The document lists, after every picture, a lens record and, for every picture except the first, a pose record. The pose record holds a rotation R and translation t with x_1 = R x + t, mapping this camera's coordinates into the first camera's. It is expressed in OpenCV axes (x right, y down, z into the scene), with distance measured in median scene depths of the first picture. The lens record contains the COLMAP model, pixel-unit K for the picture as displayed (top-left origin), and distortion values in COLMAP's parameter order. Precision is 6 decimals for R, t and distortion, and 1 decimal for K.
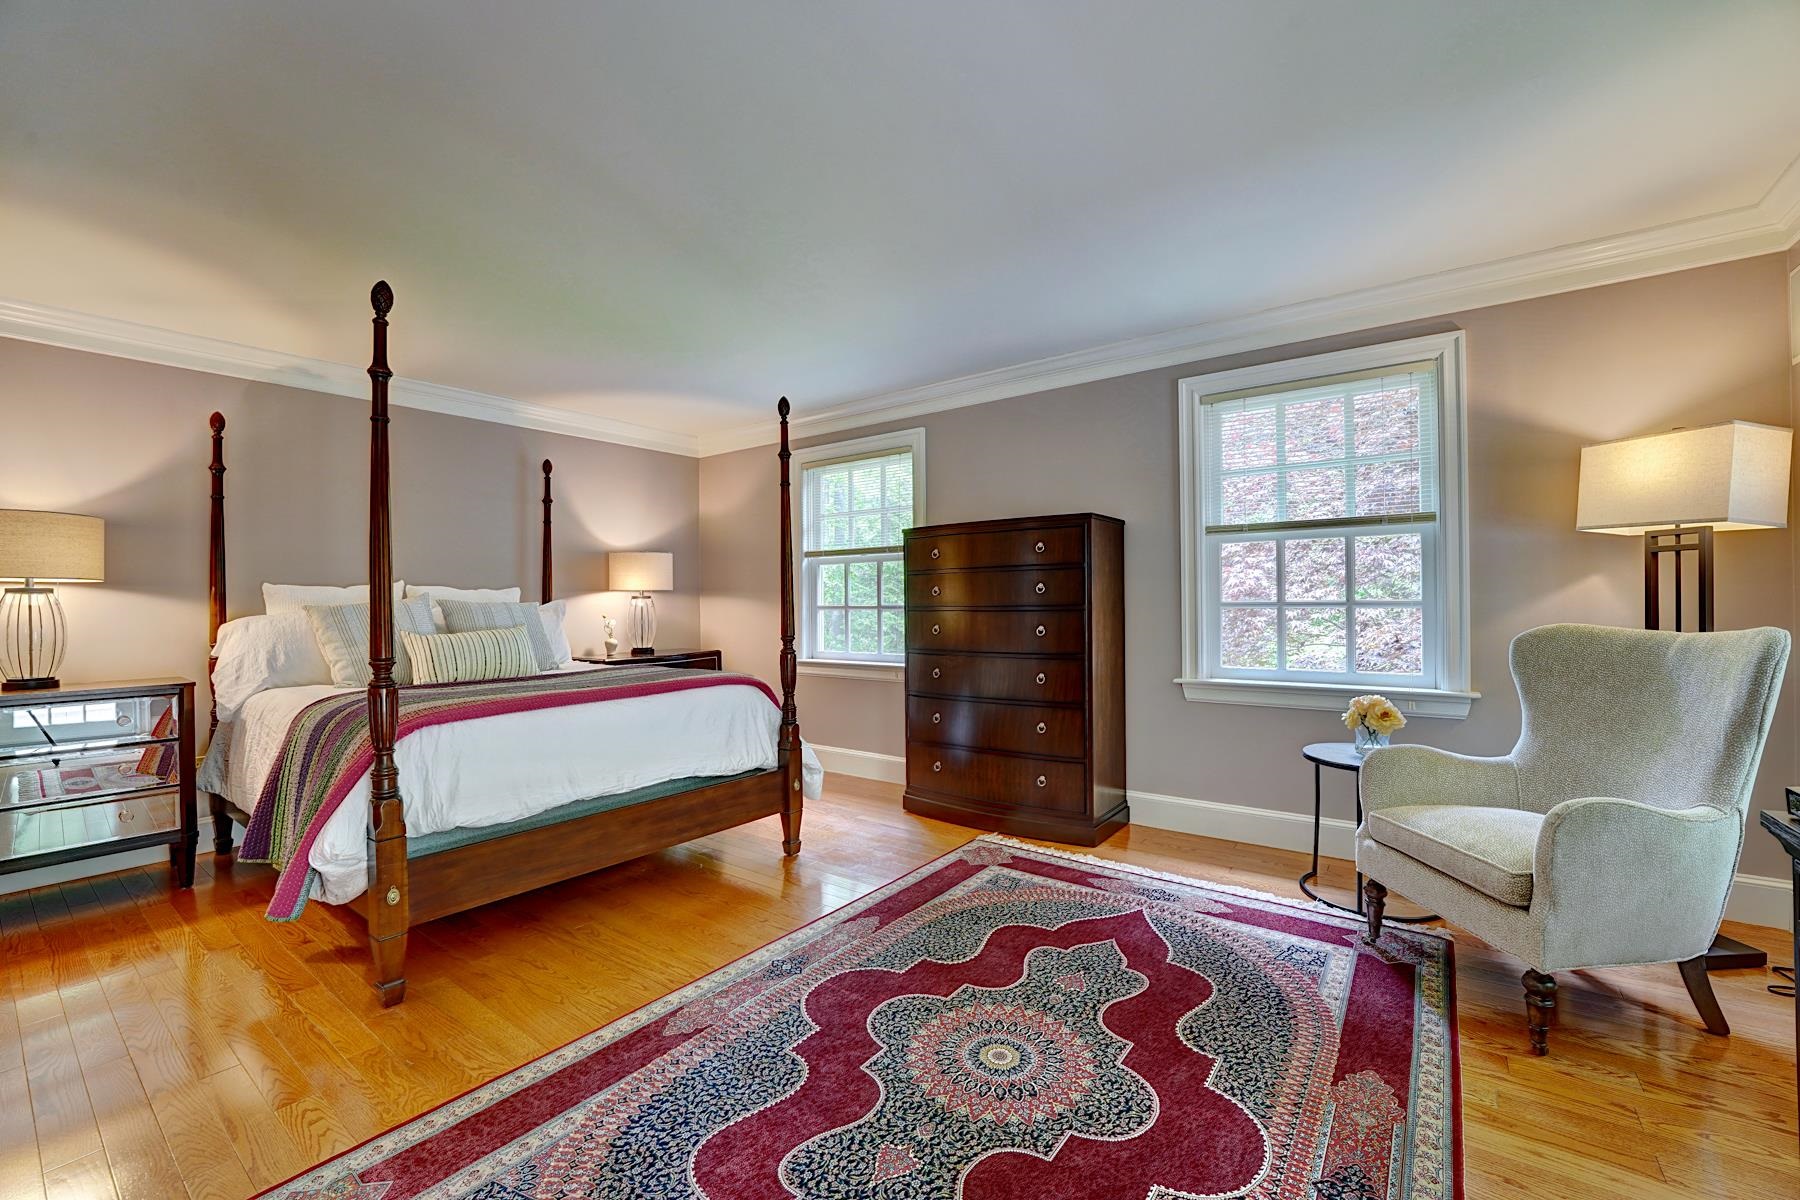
lens RADIAL K [[731.9, 0, 894.4], [0, 731.9, 603.4], [0, 0, 1]] dist [-0.026814, 0.002799]
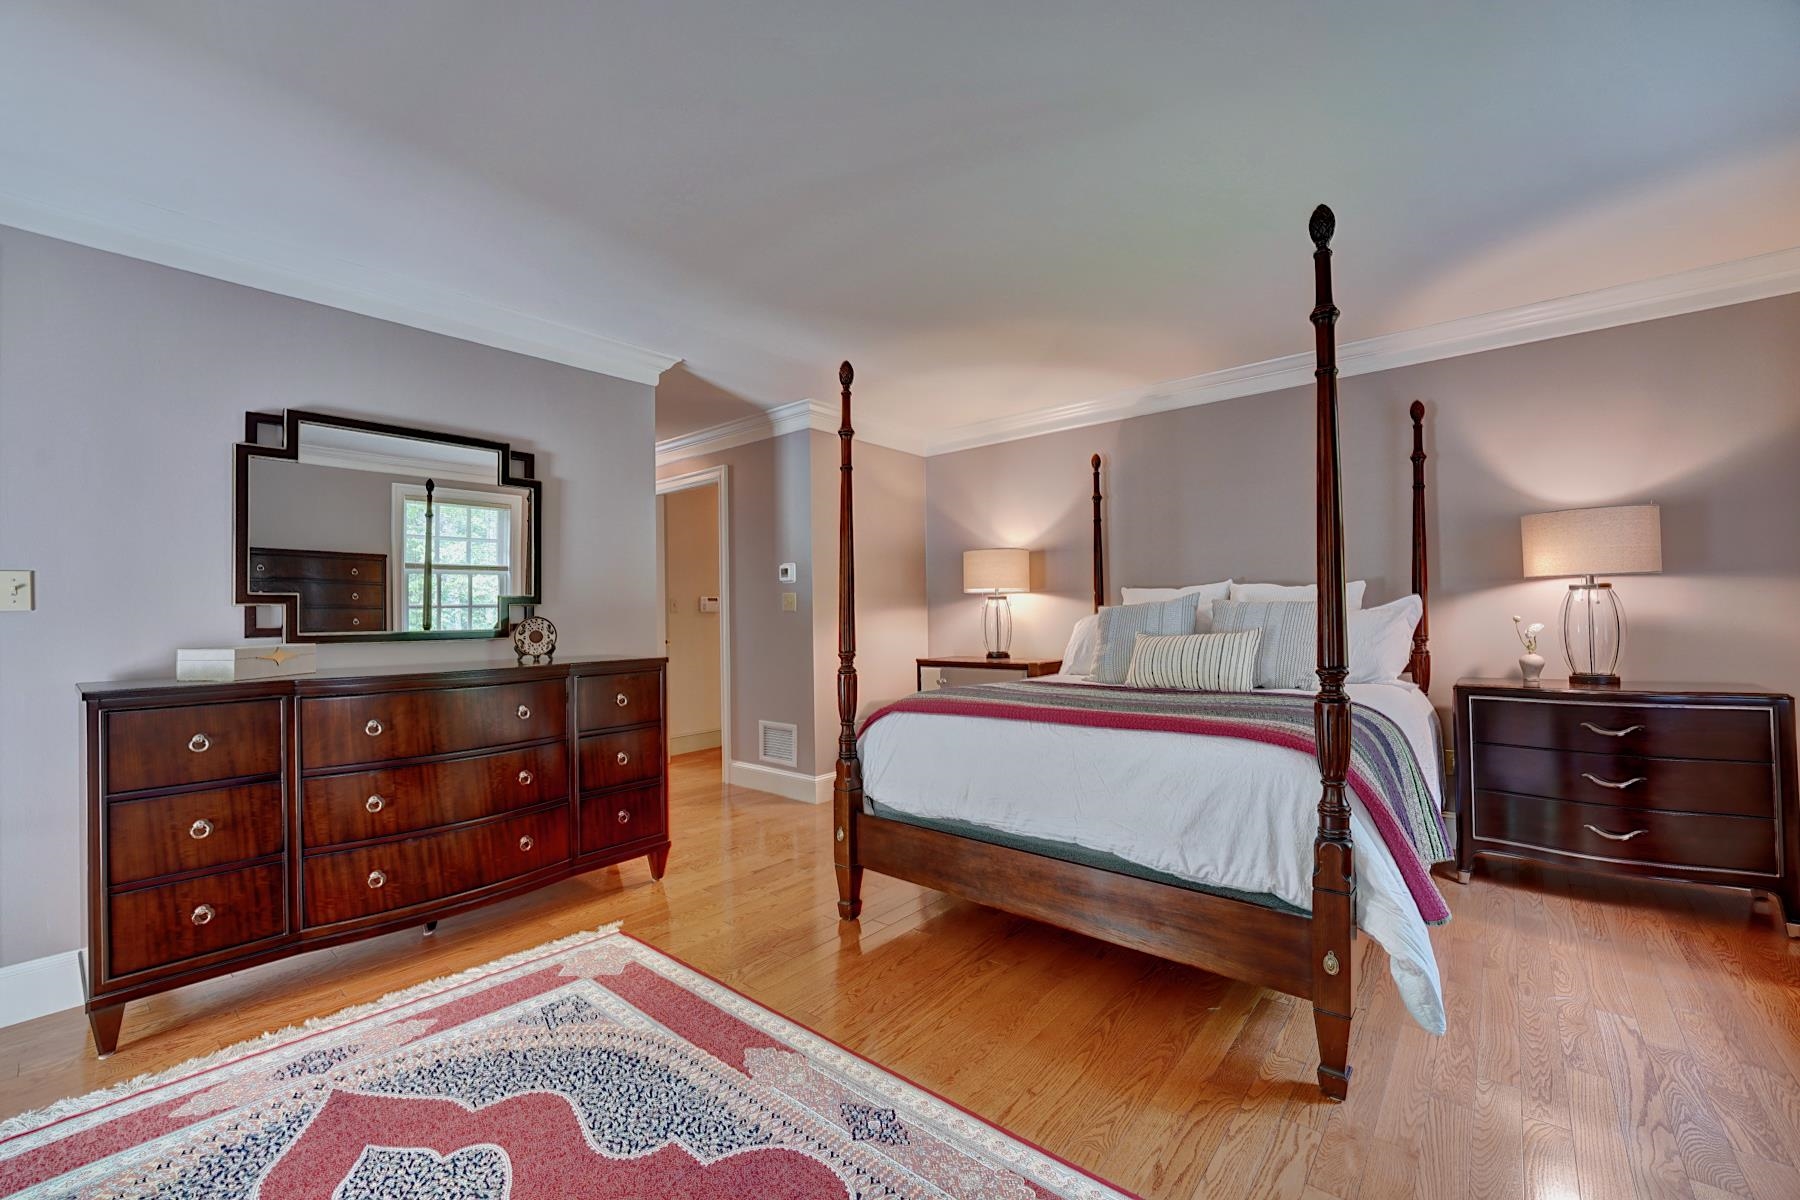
lens RADIAL K [[731.9, 0, 892.6], [0, 731.9, 602.1], [0, 0, 1]] dist [-0.026814, 0.002799]
pose [[-0.056905, -0.004245, -0.998371, 0.435945], [0.015410, 0.999868, -0.005130, -0.003007], [0.998261, -0.015677, -0.056832, 0.838408]]
